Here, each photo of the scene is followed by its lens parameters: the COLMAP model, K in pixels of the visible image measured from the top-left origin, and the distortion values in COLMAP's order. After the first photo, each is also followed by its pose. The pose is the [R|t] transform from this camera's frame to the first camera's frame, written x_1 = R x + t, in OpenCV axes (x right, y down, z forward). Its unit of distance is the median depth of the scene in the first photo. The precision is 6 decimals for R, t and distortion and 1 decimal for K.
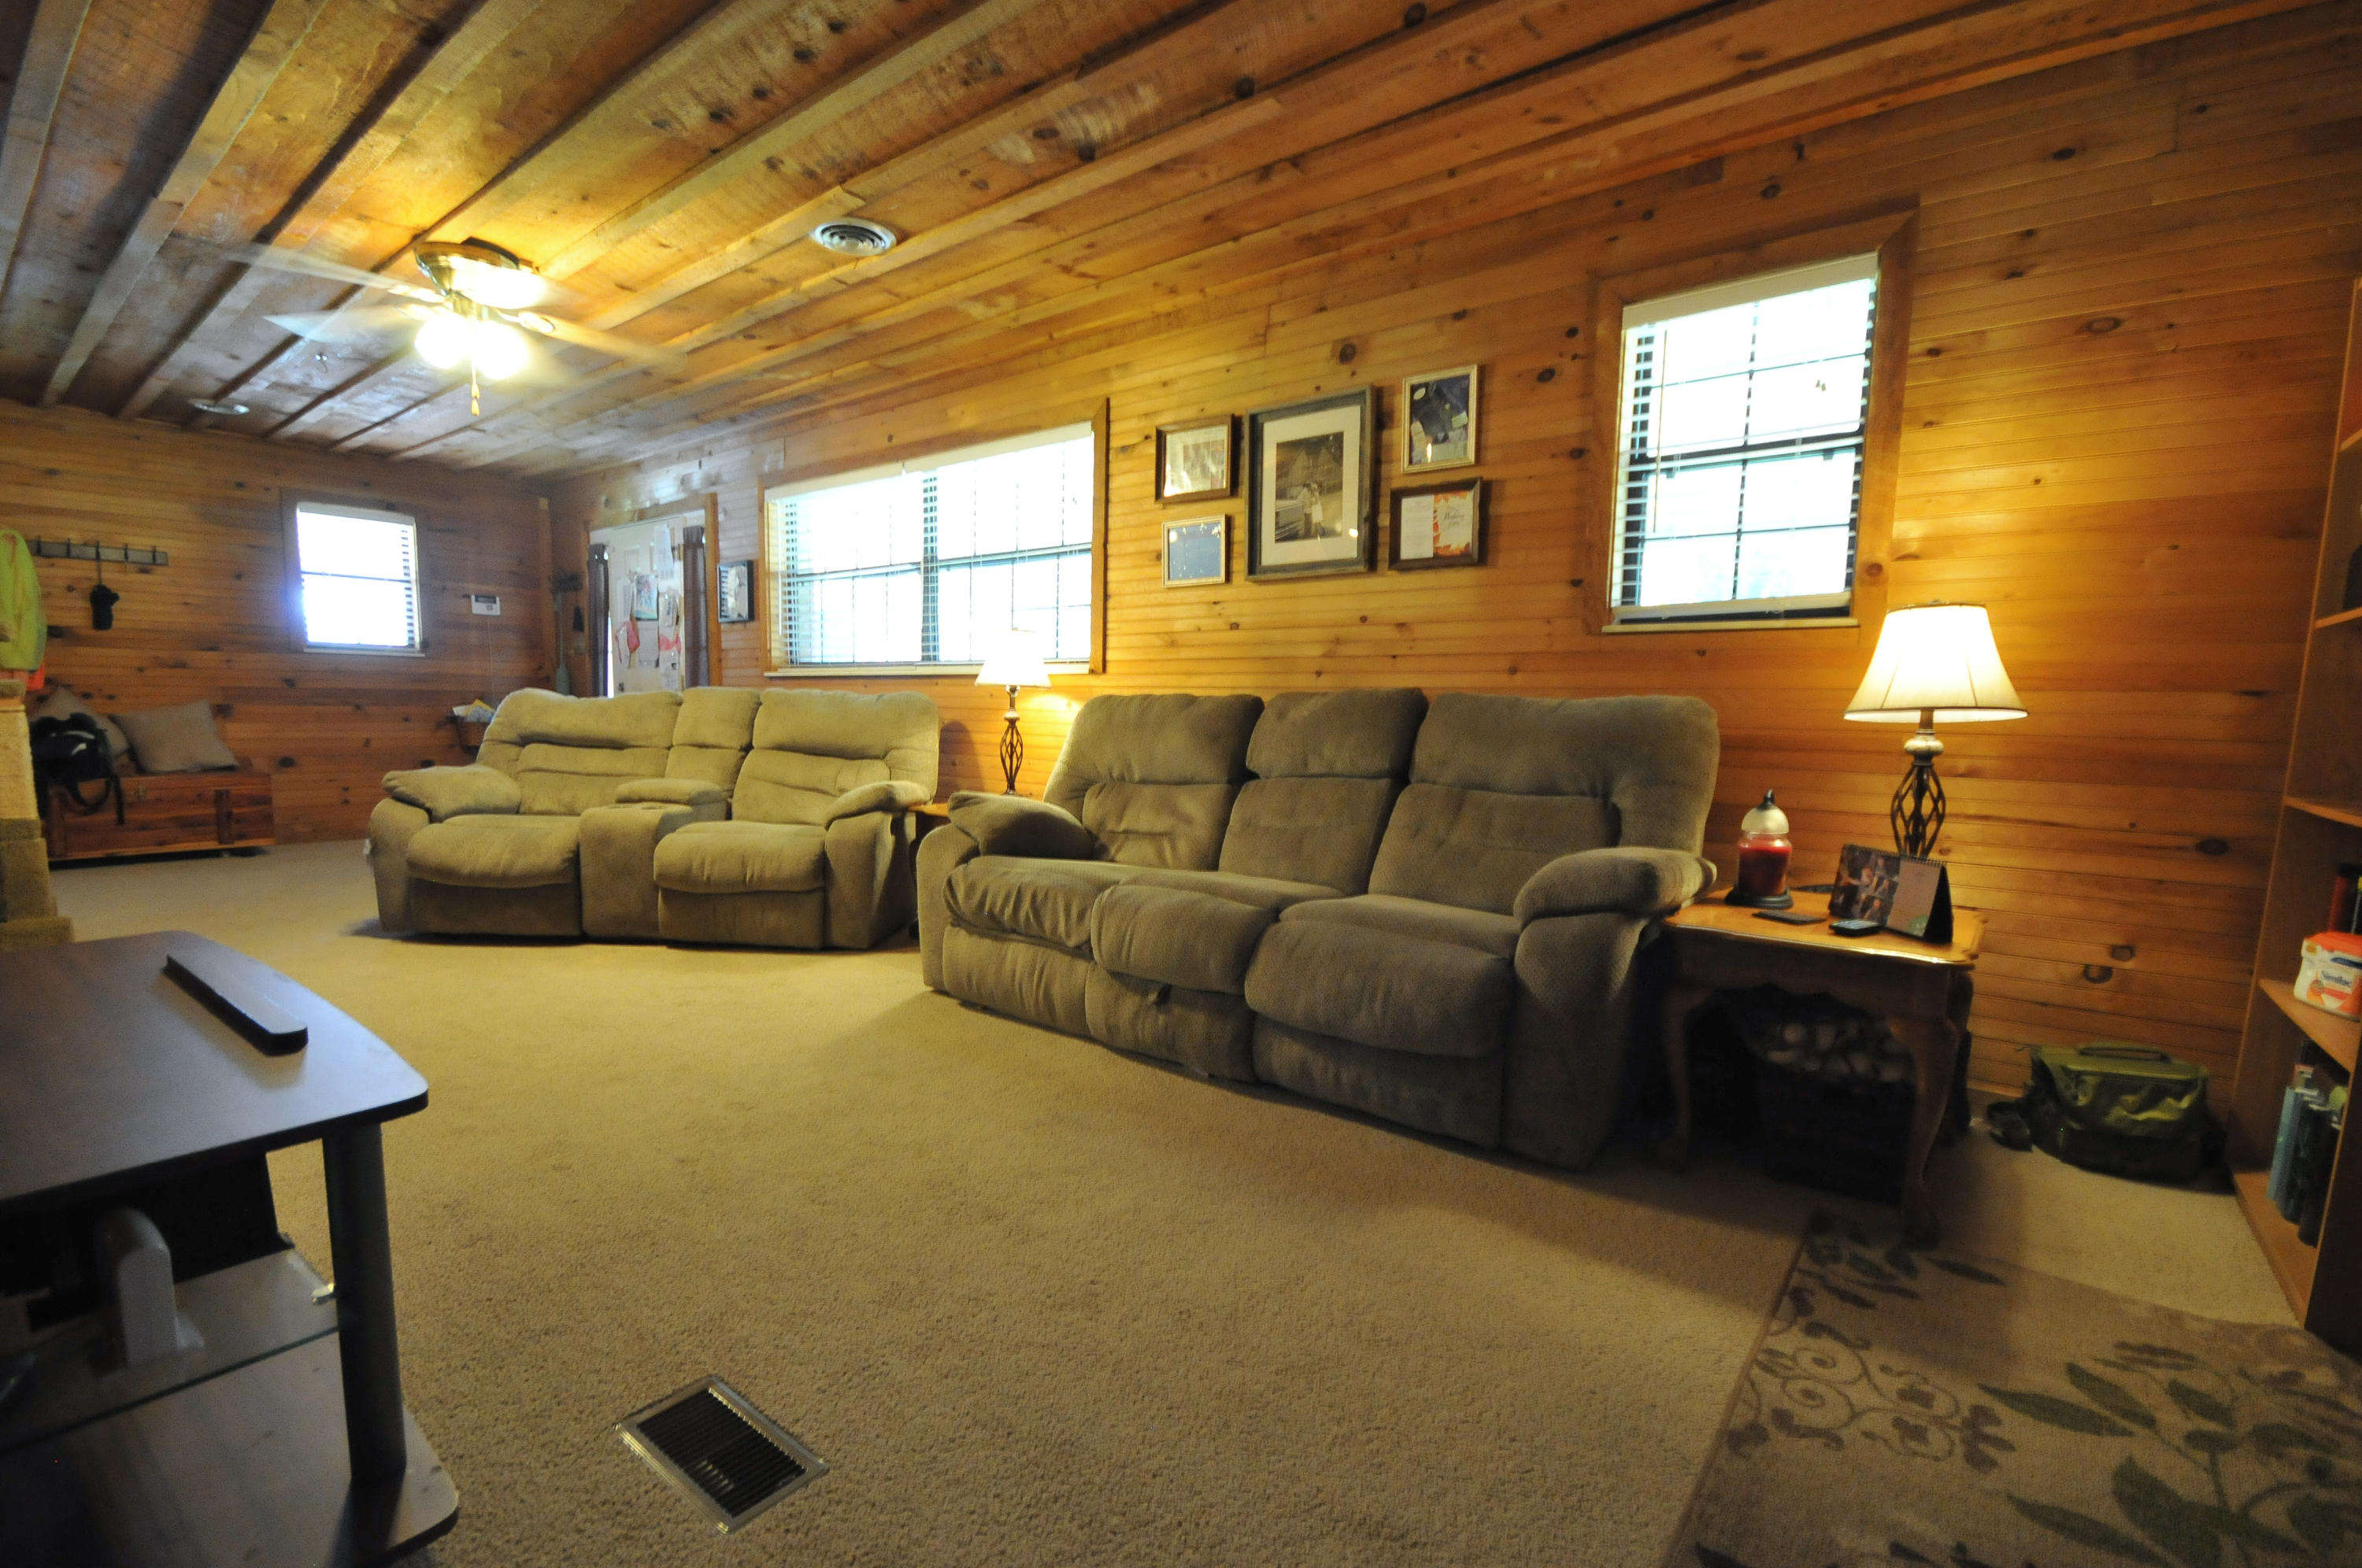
lens RADIAL K [[1039.2, 0, 1174.4], [0, 1039.2, 790.9], [0, 0, 1]] dist [0.003732, -0.006362]
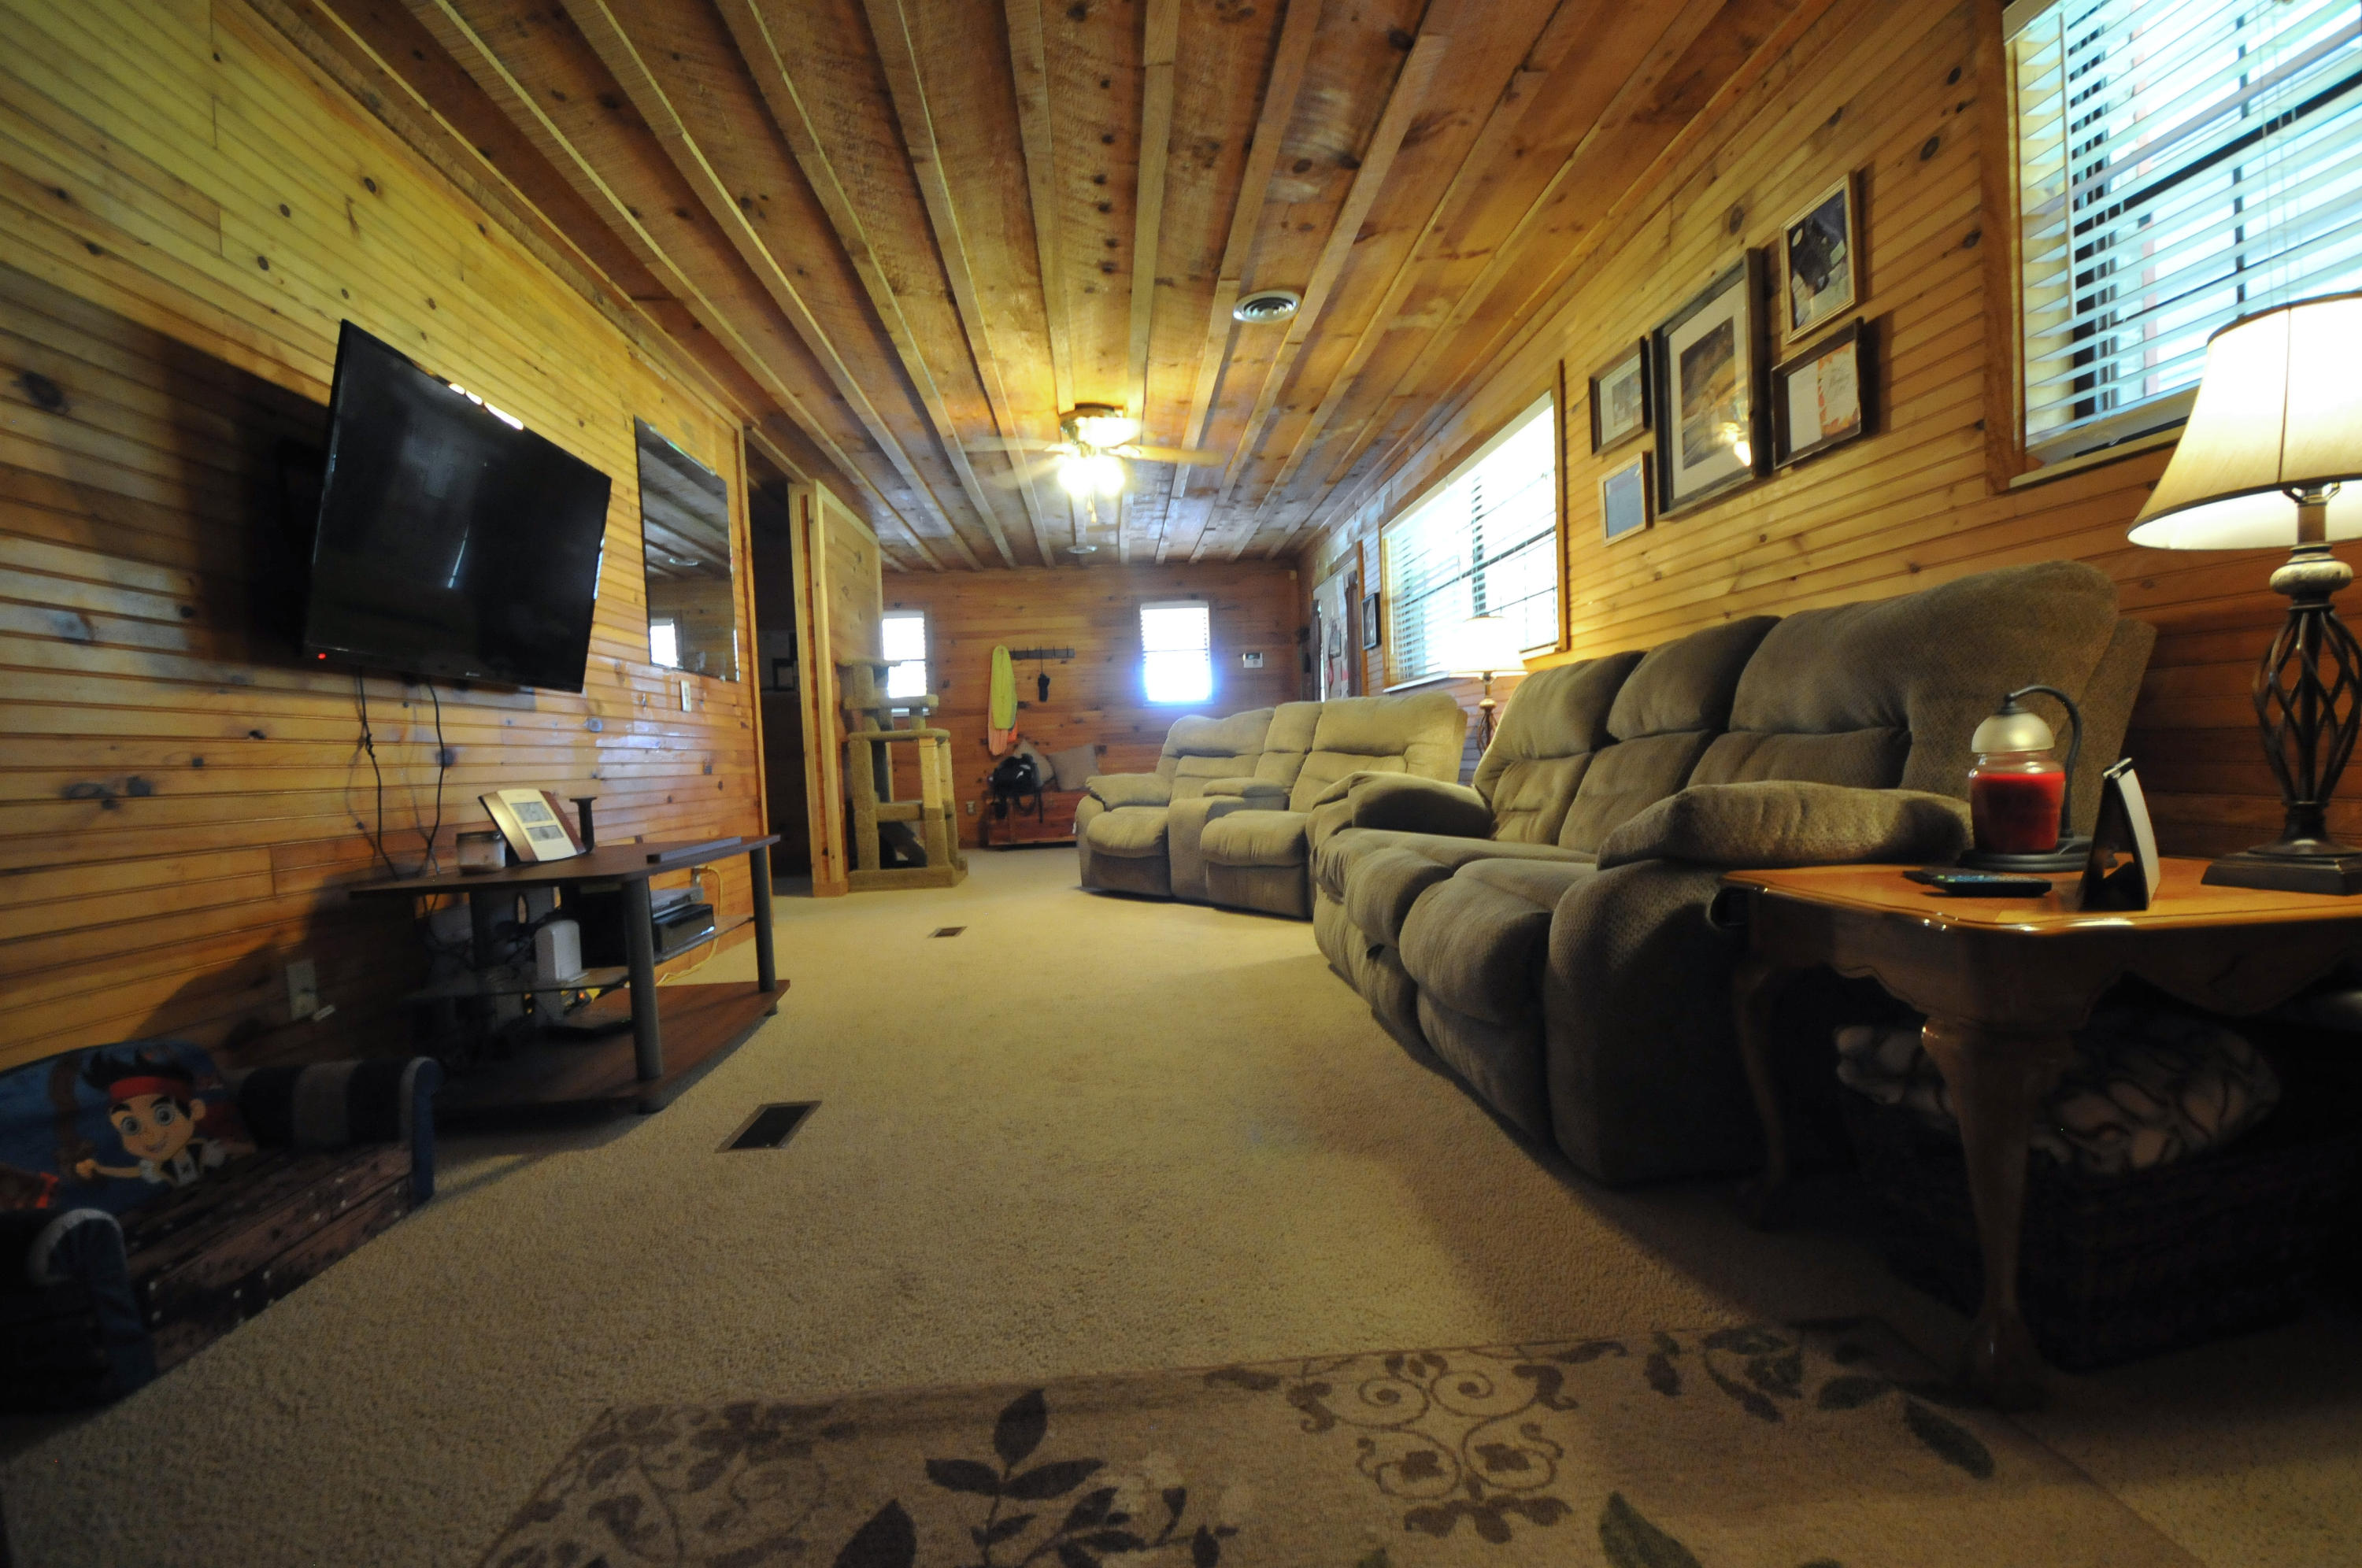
lens RADIAL K [[1039.2, 0, 1177.0], [0, 1039.2, 792.6], [0, 0, 1]] dist [0.003732, -0.006362]
pose [[0.670004, -0.021640, -0.742042, 0.476342], [-0.004429, 0.999441, -0.033146, 0.059371], [0.742344, 0.025494, 0.669534, 0.138649]]
